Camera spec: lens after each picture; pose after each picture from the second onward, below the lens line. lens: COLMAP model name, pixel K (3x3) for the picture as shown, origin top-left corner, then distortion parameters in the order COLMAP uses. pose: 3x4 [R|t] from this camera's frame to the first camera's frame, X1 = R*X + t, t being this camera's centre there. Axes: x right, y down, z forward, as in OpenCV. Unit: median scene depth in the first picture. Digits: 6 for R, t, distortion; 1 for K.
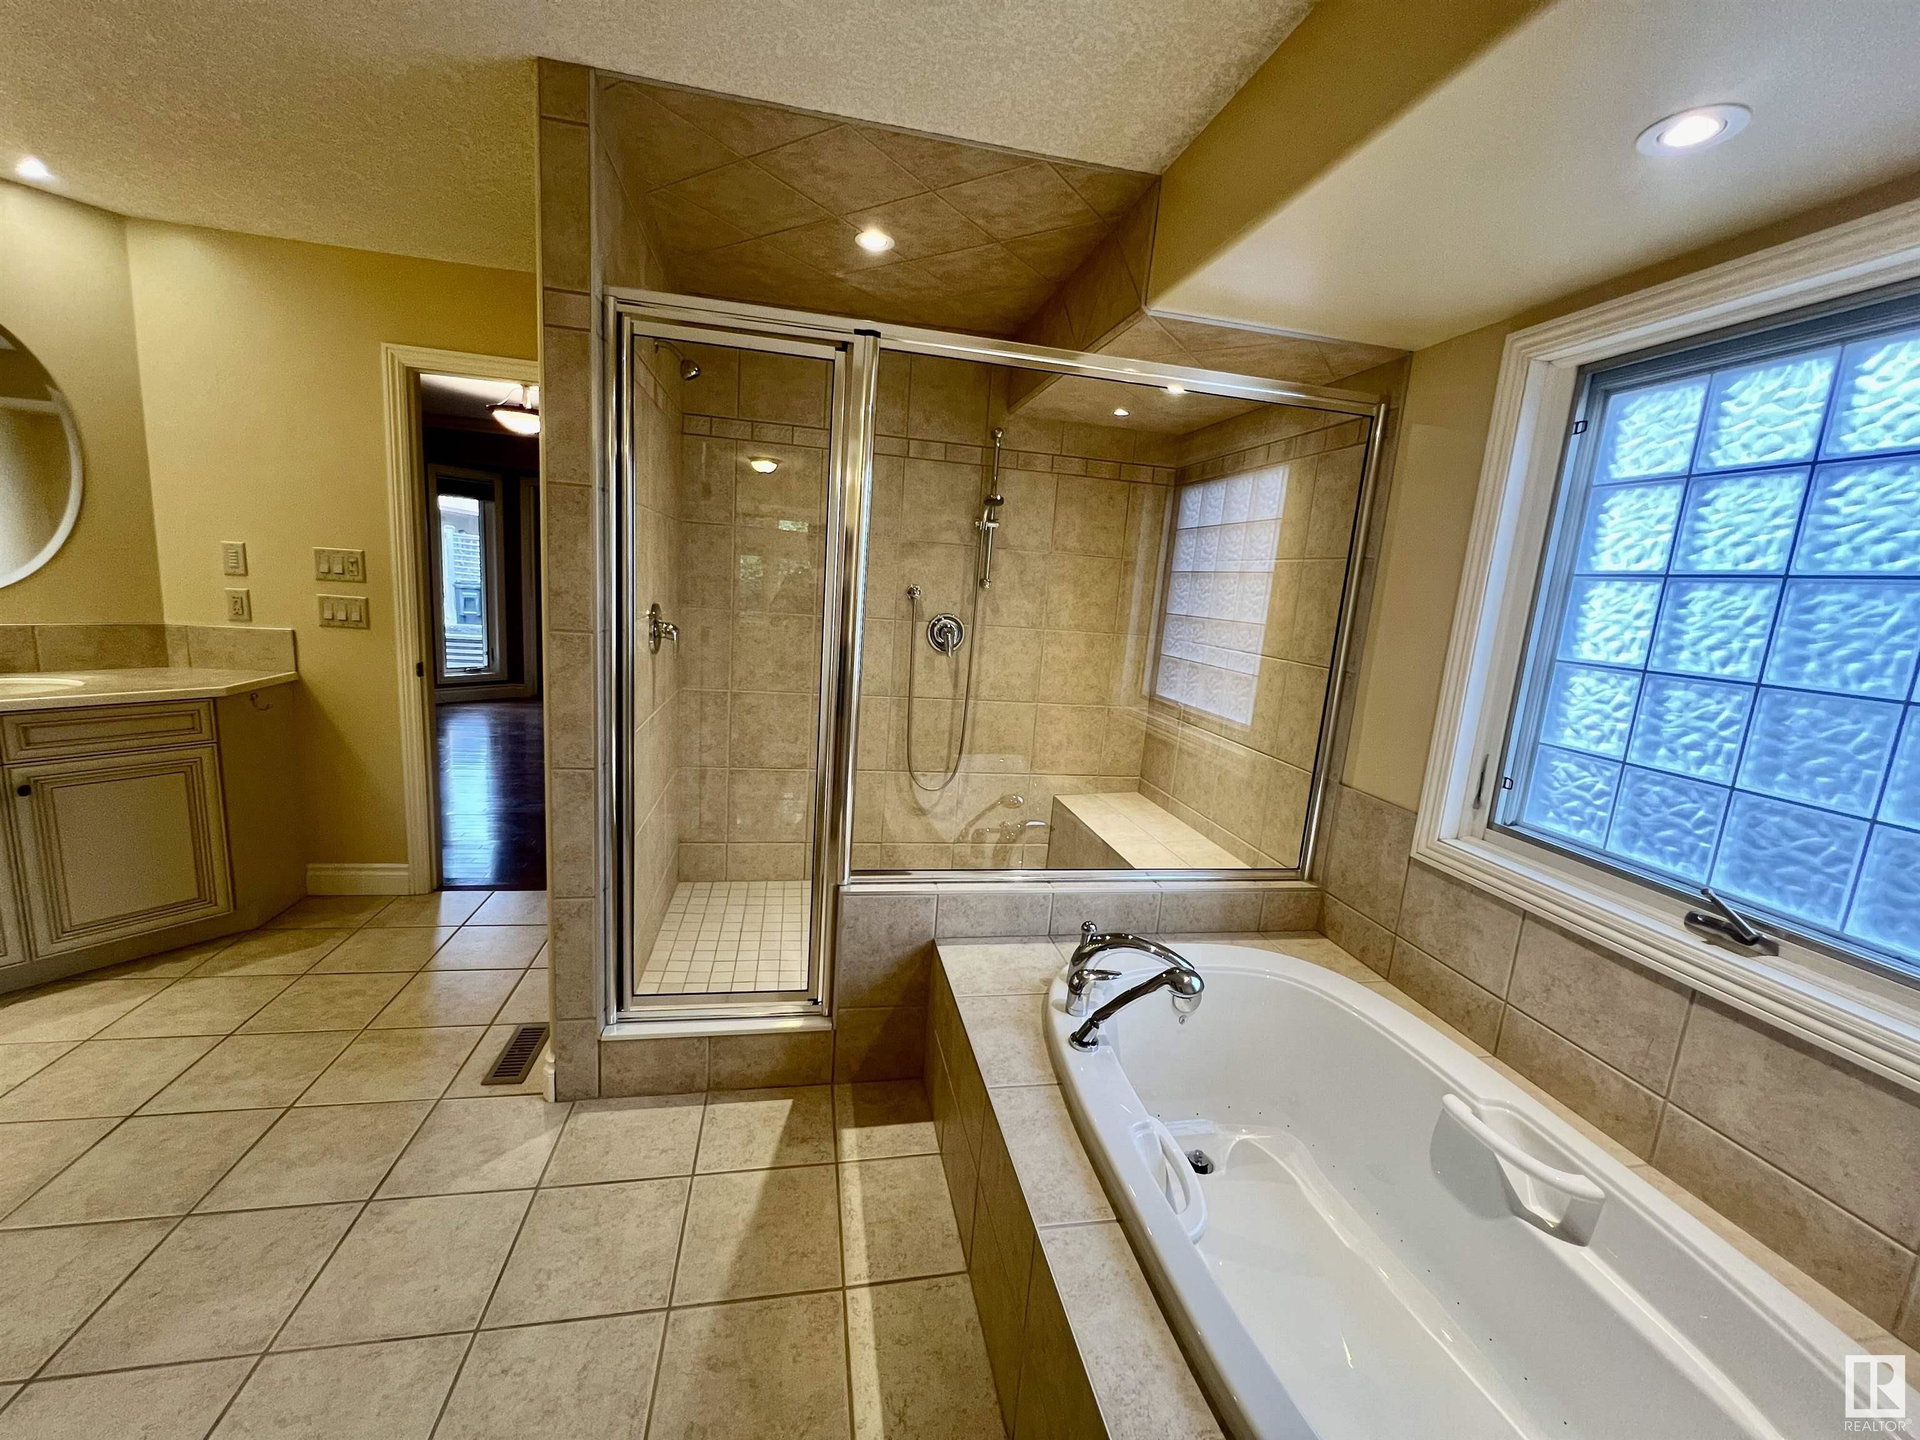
lens RADIAL K [[765.2, 0, 955.9], [0, 765.2, 714.5], [0, 0, 1]] dist [-0.001618, 0.000413]
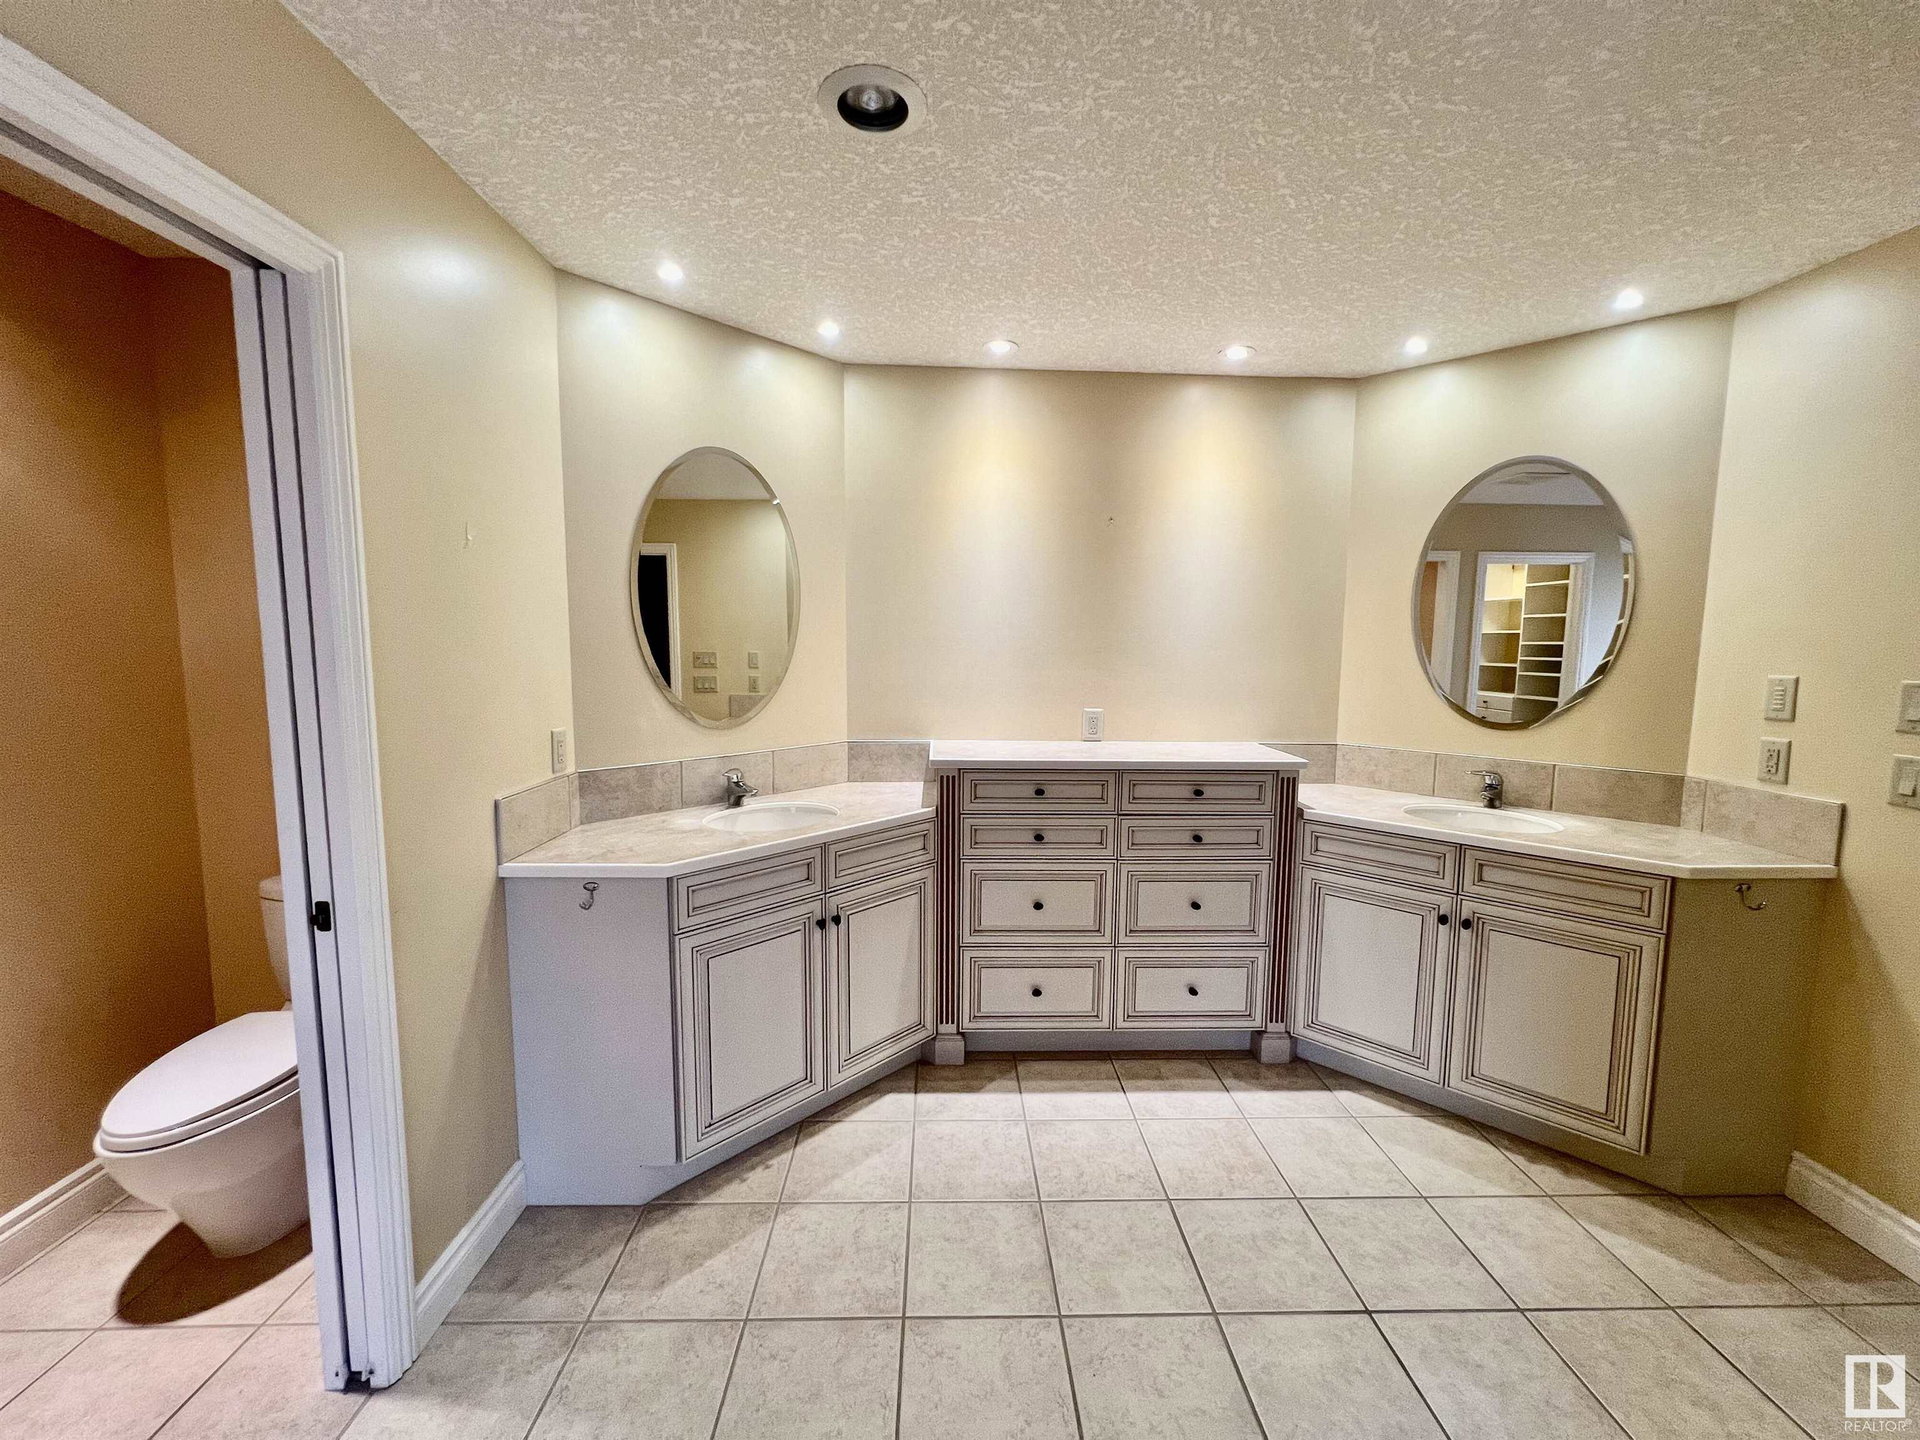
lens RADIAL K [[765.2, 0, 959.2], [0, 765.2, 714.8], [0, 0, 1]] dist [-0.001618, 0.000413]
pose [[-0.171454, 0.023828, -0.984904, -0.092927], [-0.189785, 0.980184, 0.056752, -0.085535], [0.966739, 0.196650, -0.163535, 0.383794]]
